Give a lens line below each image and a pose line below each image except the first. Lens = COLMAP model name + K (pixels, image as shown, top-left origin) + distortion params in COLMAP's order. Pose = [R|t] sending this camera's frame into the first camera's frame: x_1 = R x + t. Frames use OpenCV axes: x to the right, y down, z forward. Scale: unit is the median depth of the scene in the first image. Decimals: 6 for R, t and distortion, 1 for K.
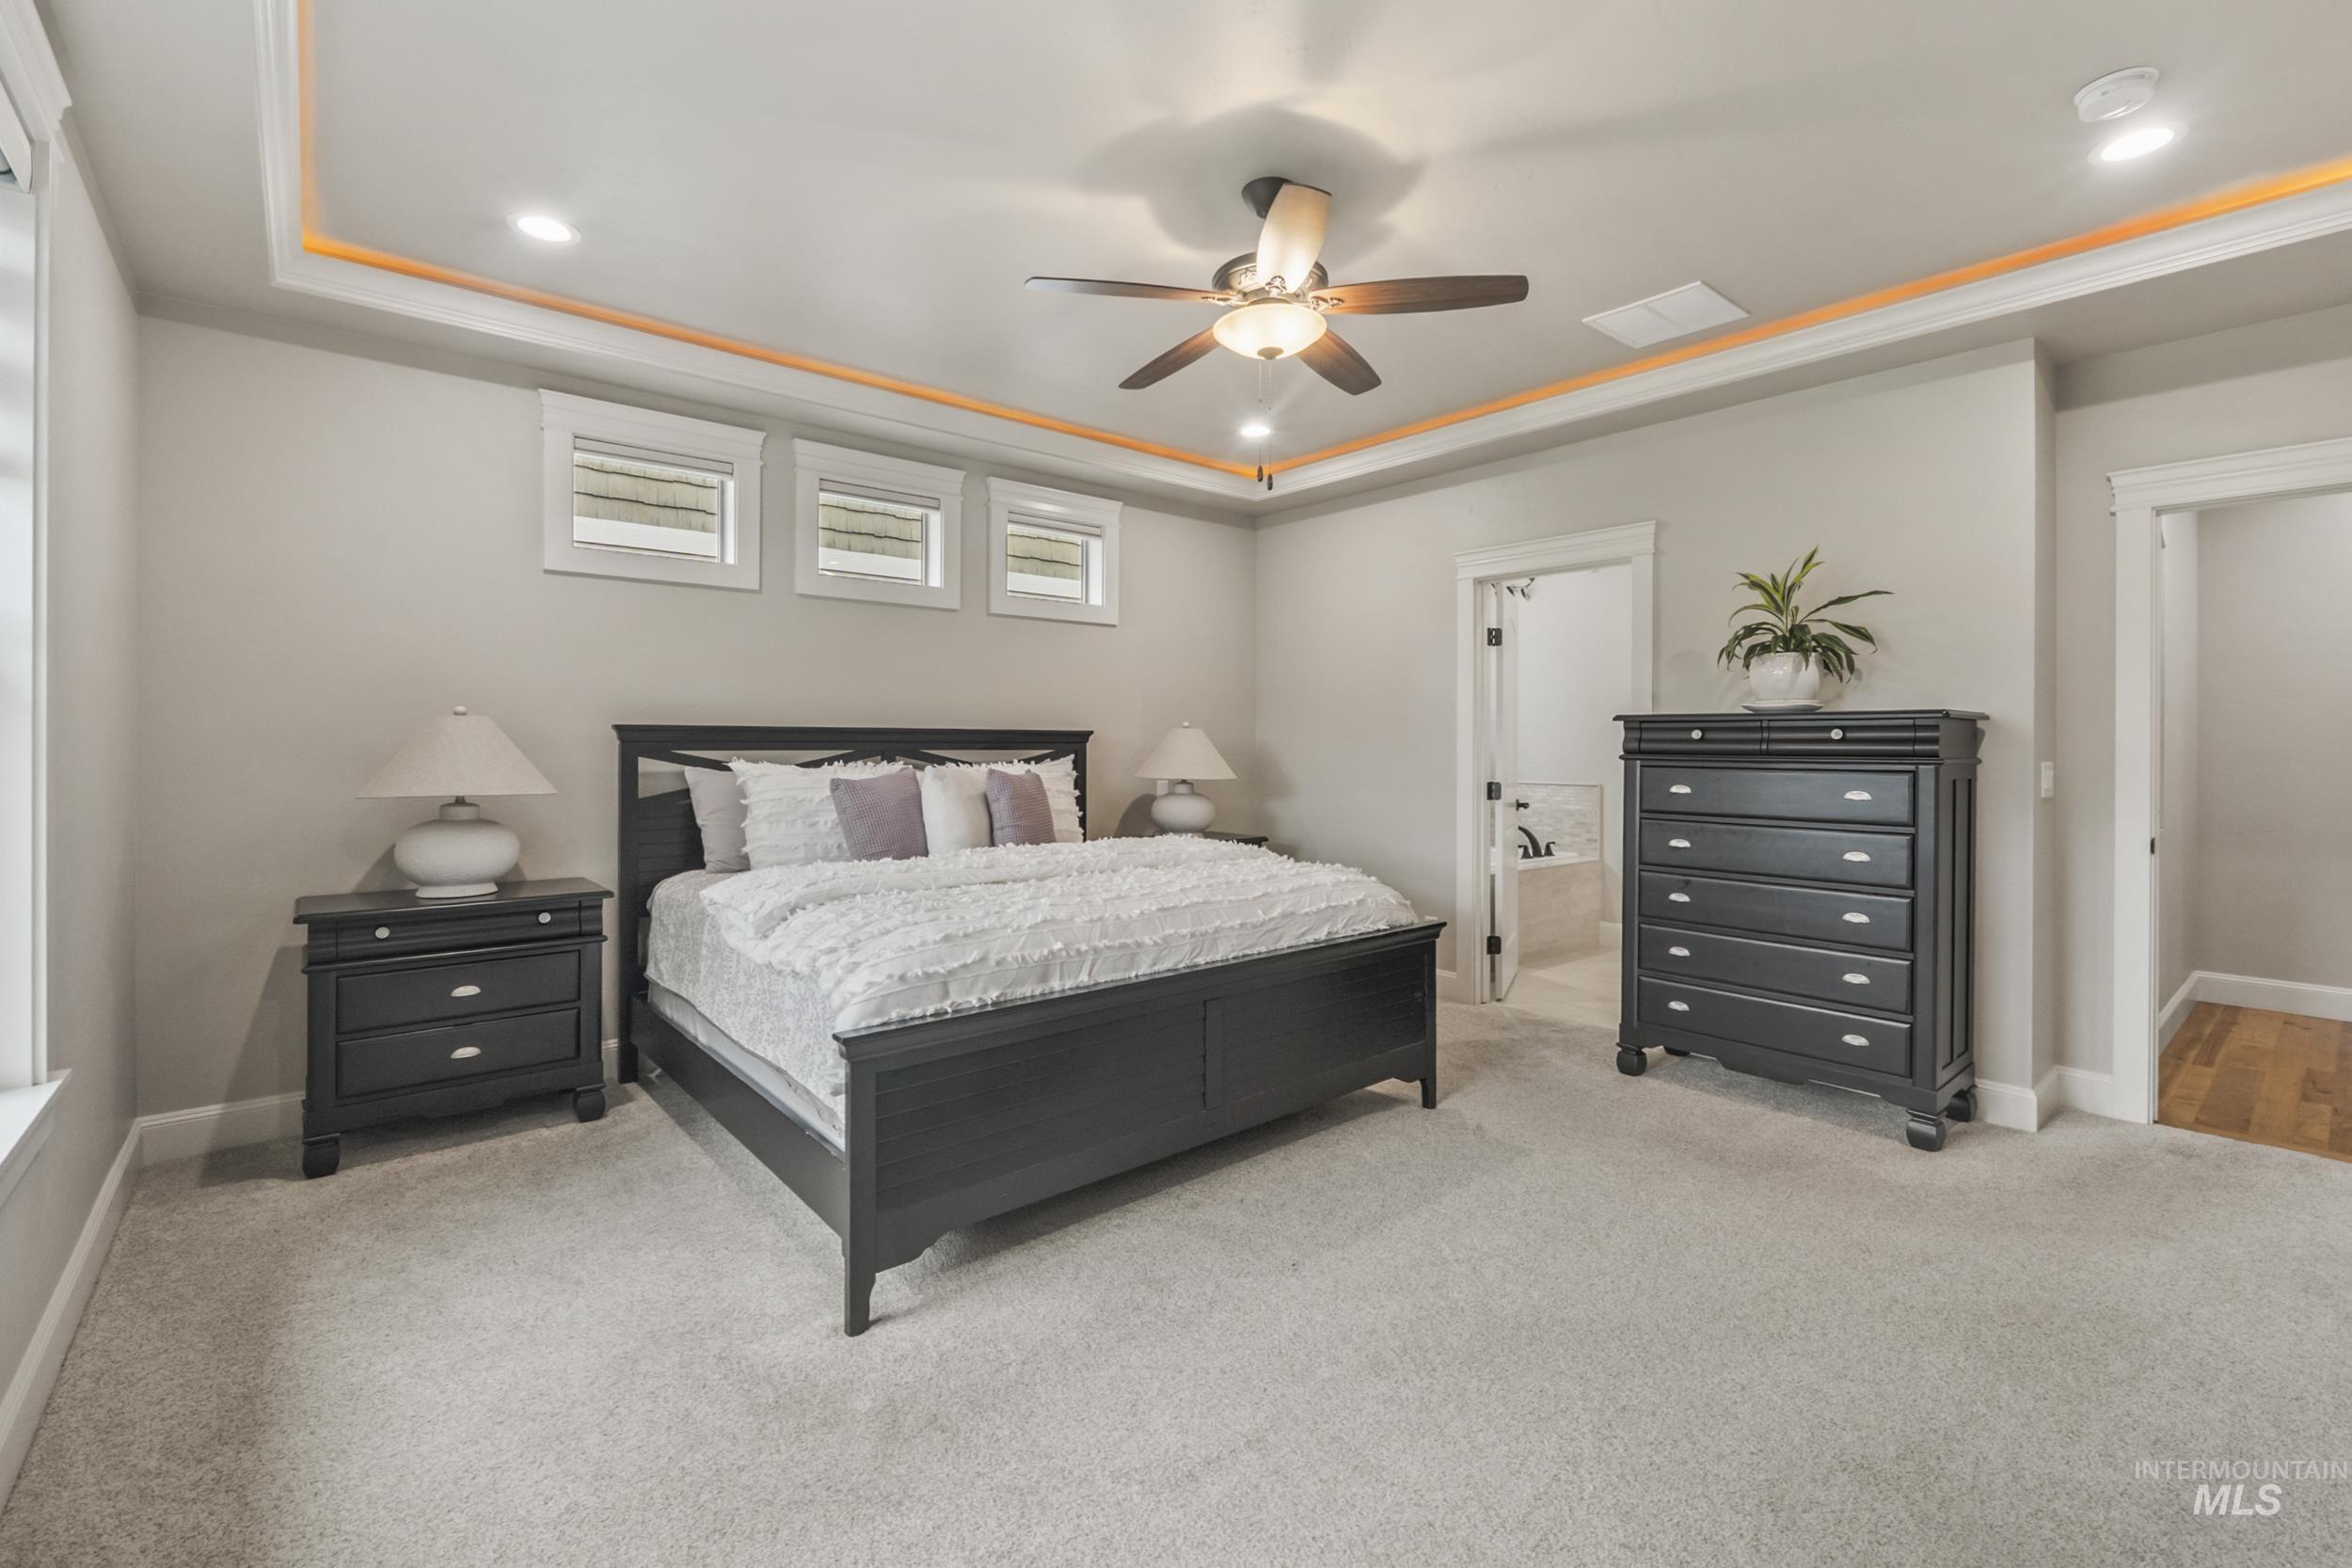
lens RADIAL K [[1027.3, 0, 1190.9], [0, 1027.3, 750.9], [0, 0, 1]] dist [-0.000918, -0.000398]
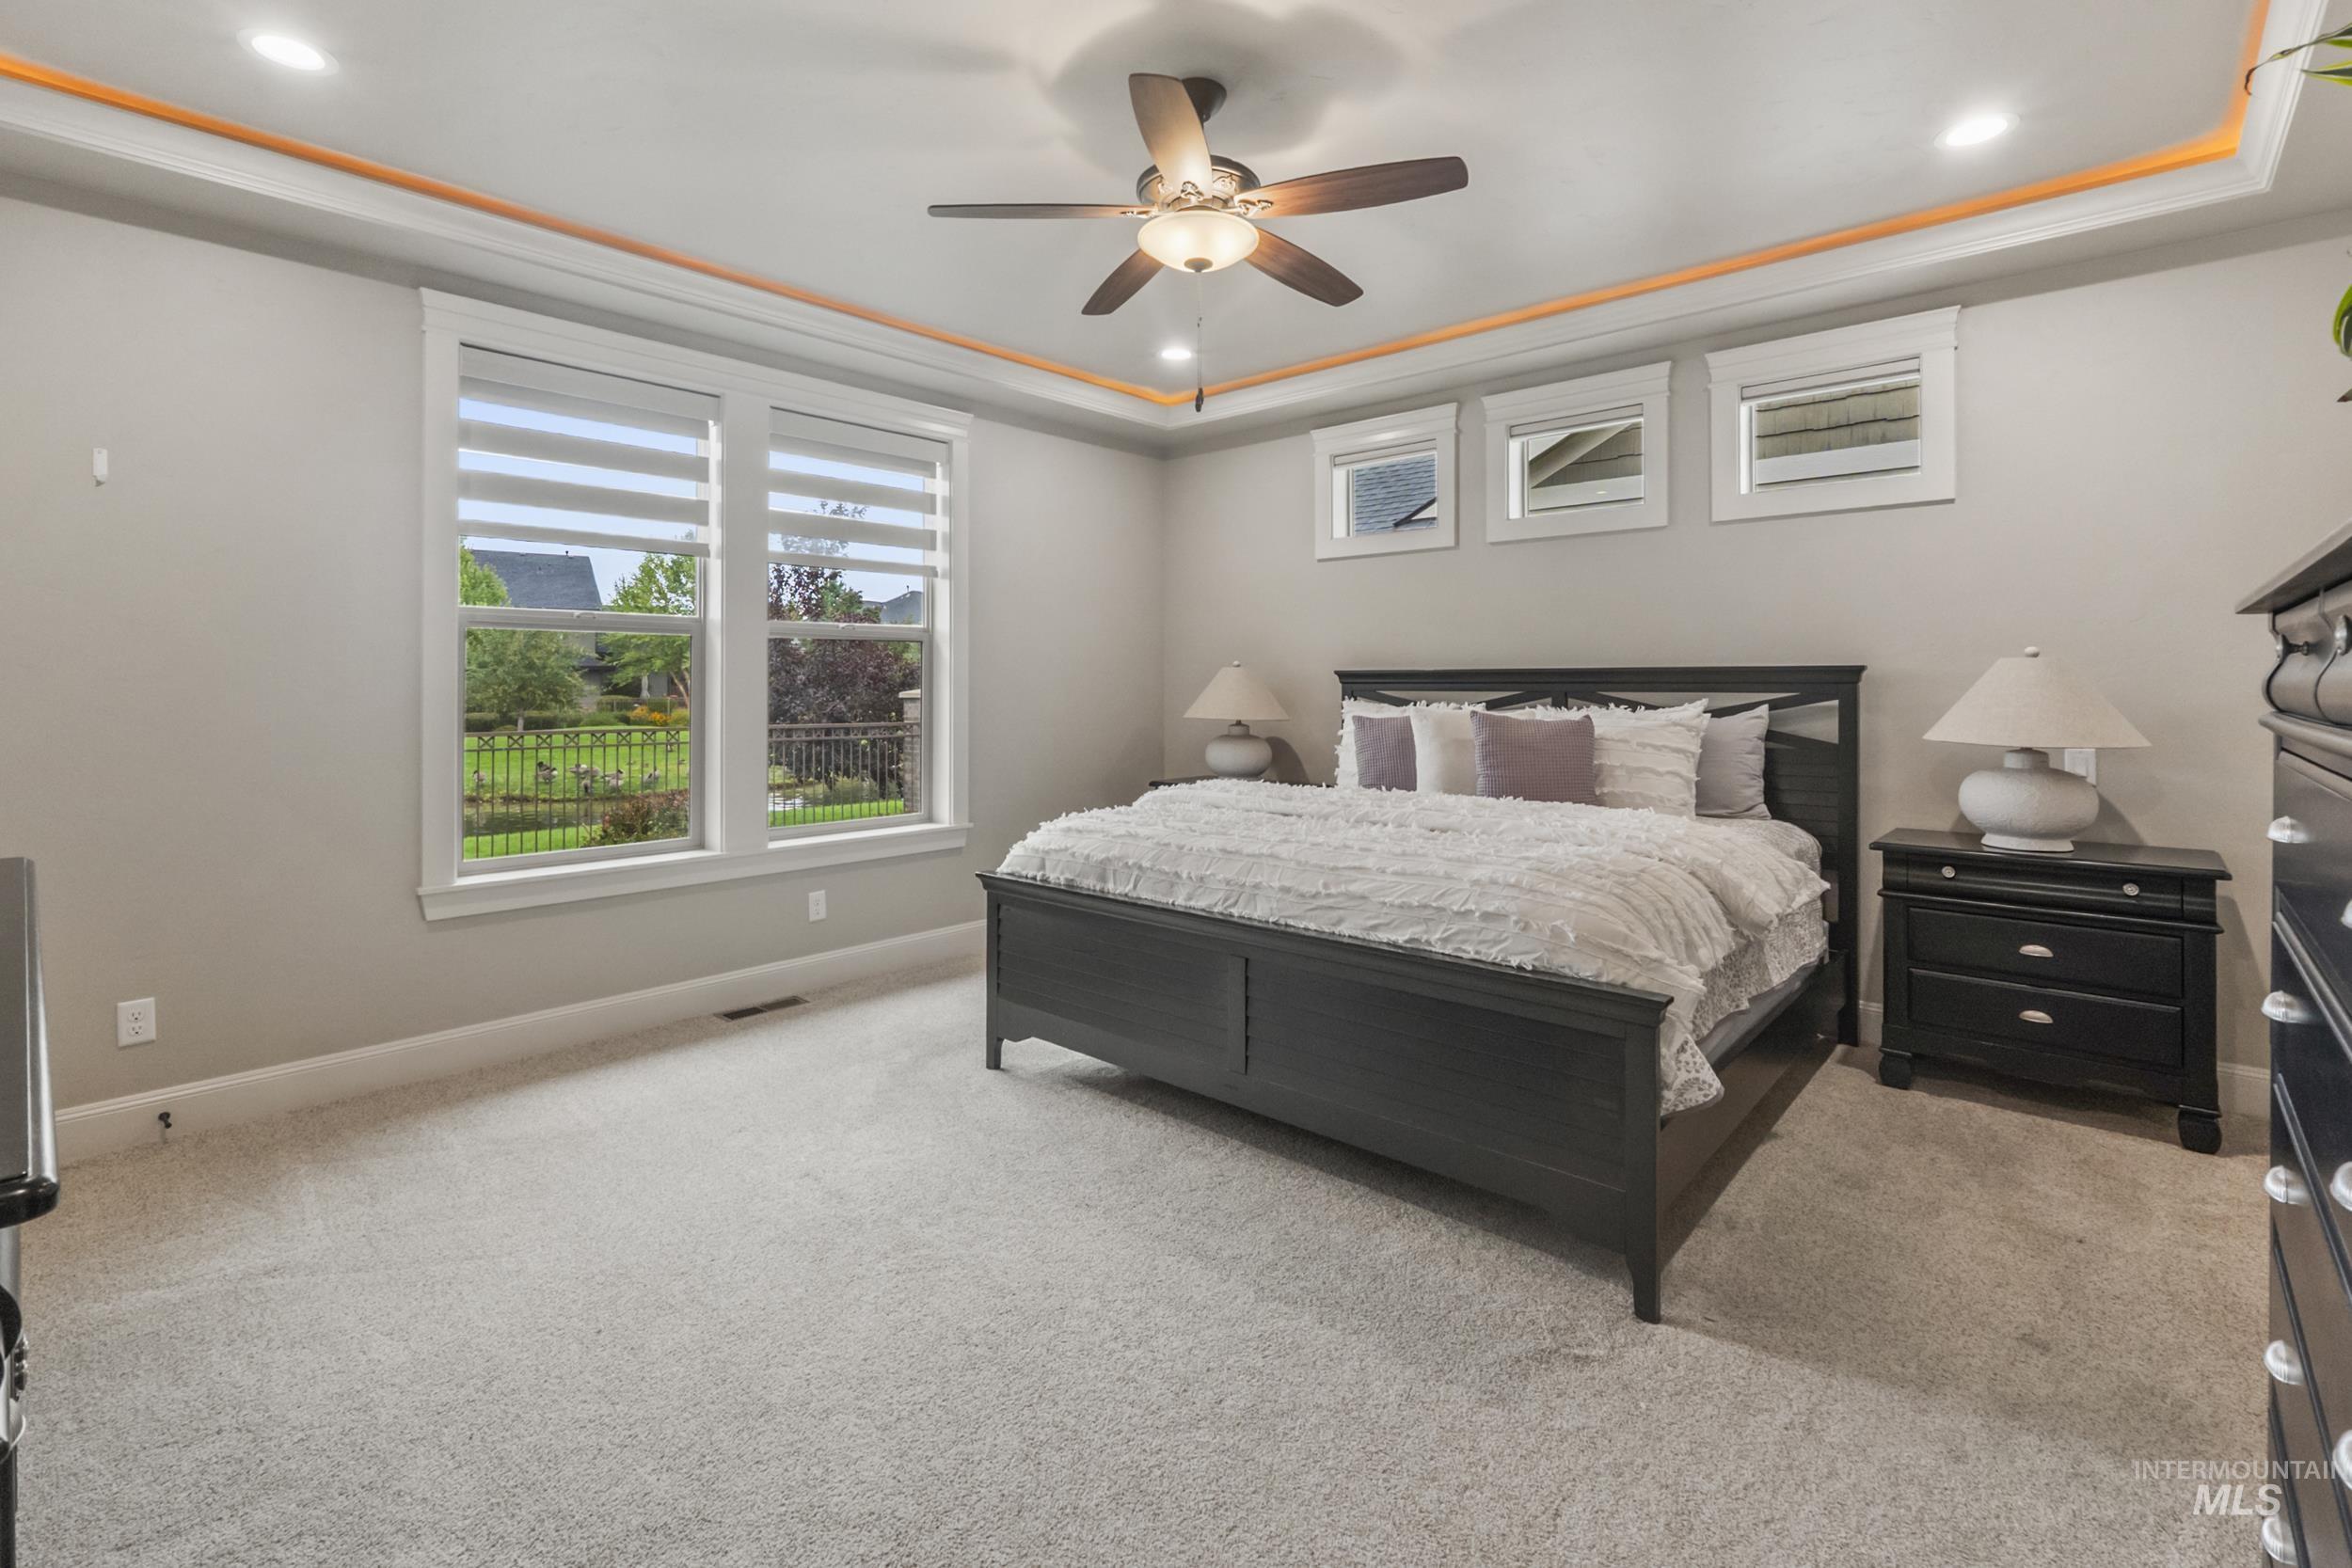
lens RADIAL K [[1048.1, 0, 1180.2], [0, 1048.1, 681.4], [0, 0, 1]] dist [-0.002038, -0.000231]
pose [[0.125125, -0.004044, -0.992133, 0.884044], [-0.006612, 0.999966, -0.004910, -0.003885], [0.992119, 0.007175, 0.125094, 0.754665]]
